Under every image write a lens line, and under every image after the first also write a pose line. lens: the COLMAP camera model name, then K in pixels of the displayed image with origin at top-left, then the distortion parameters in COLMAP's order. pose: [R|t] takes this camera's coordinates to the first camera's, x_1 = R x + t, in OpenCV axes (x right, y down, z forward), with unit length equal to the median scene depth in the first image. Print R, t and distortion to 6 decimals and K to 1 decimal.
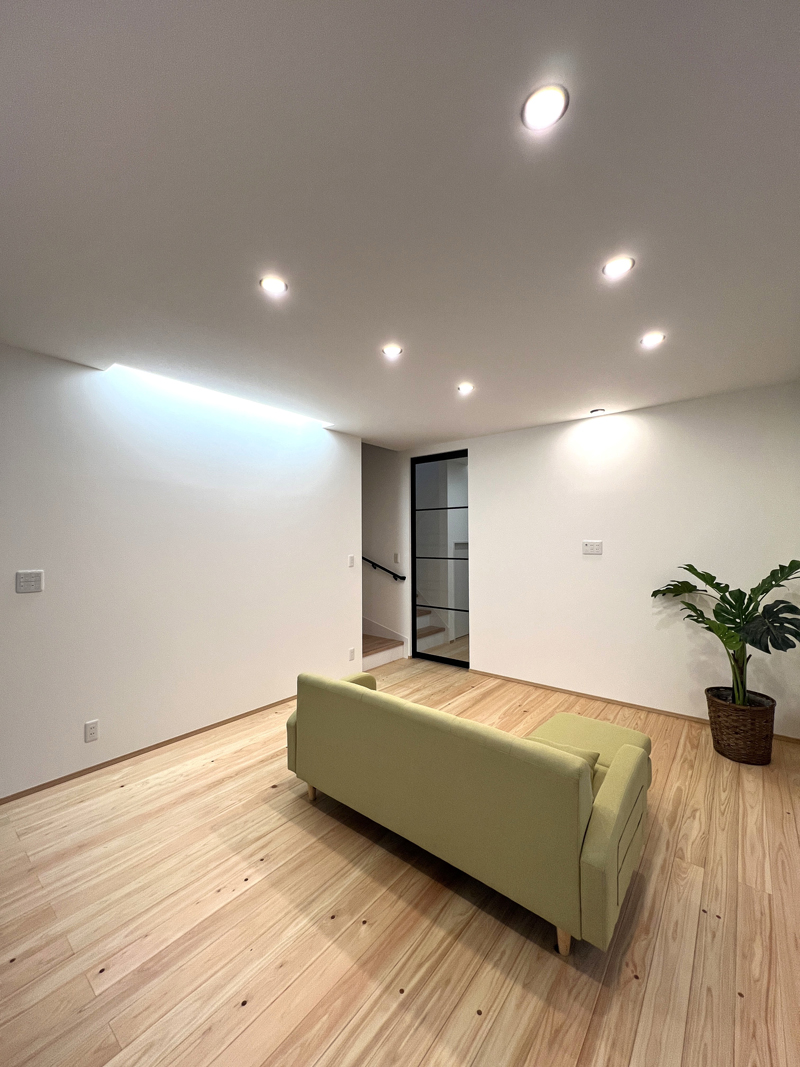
lens RADIAL K [[425.0, 0, 396.5], [0, 425.0, 534.3], [0, 0, 1]] dist [-0.000326, 0.000344]
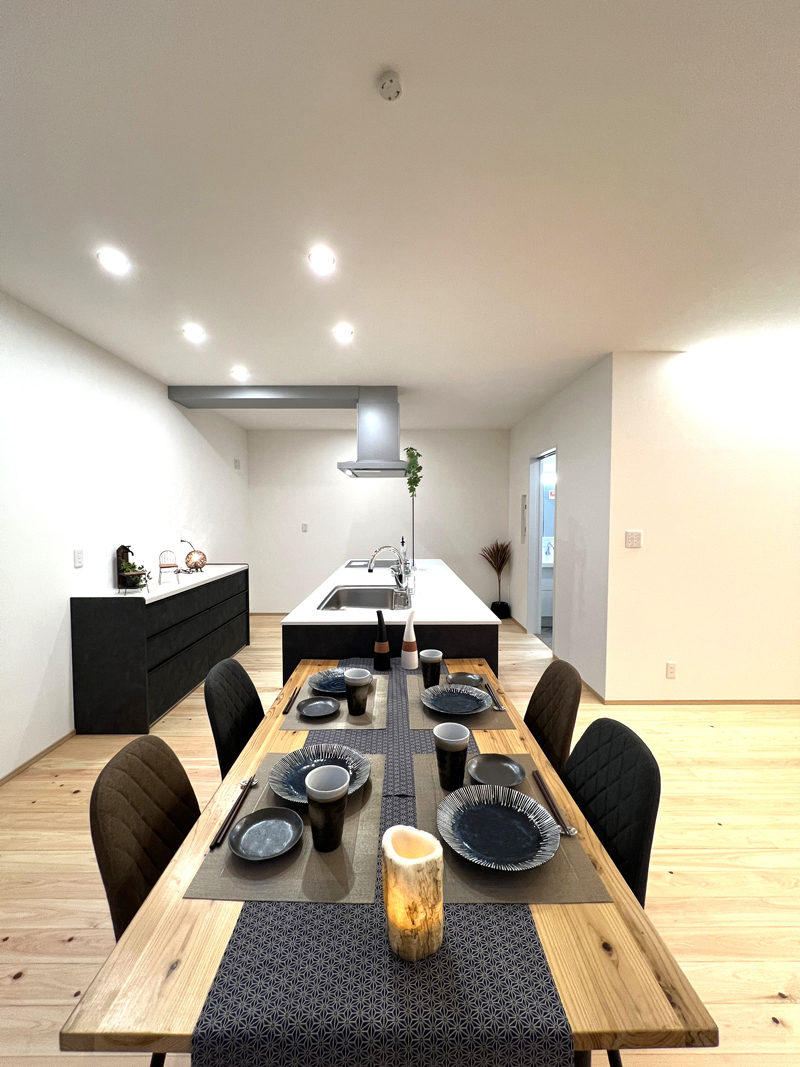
lens RADIAL K [[425.0, 0, 396.5], [0, 425.0, 534.3], [0, 0, 1]] dist [-0.000326, 0.000344]
pose [[0.634810, 0.039239, -0.771671, -0.278903], [0.005420, 0.998459, 0.055230, 0.019548], [0.772649, -0.039243, 0.633619, -0.276746]]
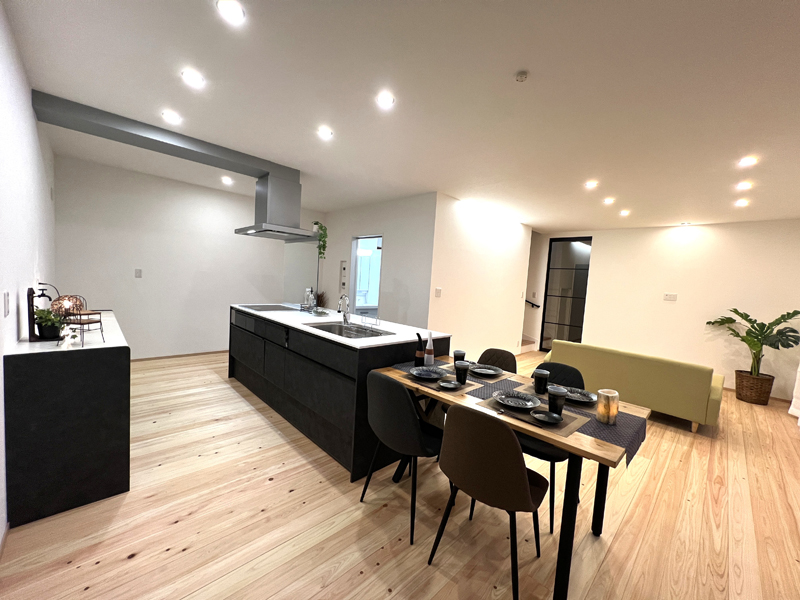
lens RADIAL K [[318.5, 0, 400.4], [0, 318.5, 300.7], [0, 0, 1]] dist [-0.000443, 0.000354]
pose [[0.990756, 0.077355, -0.111442, -0.728184], [-0.068819, 0.994535, 0.078510, 0.026269], [0.116906, -0.070115, 0.990665, -0.683540]]
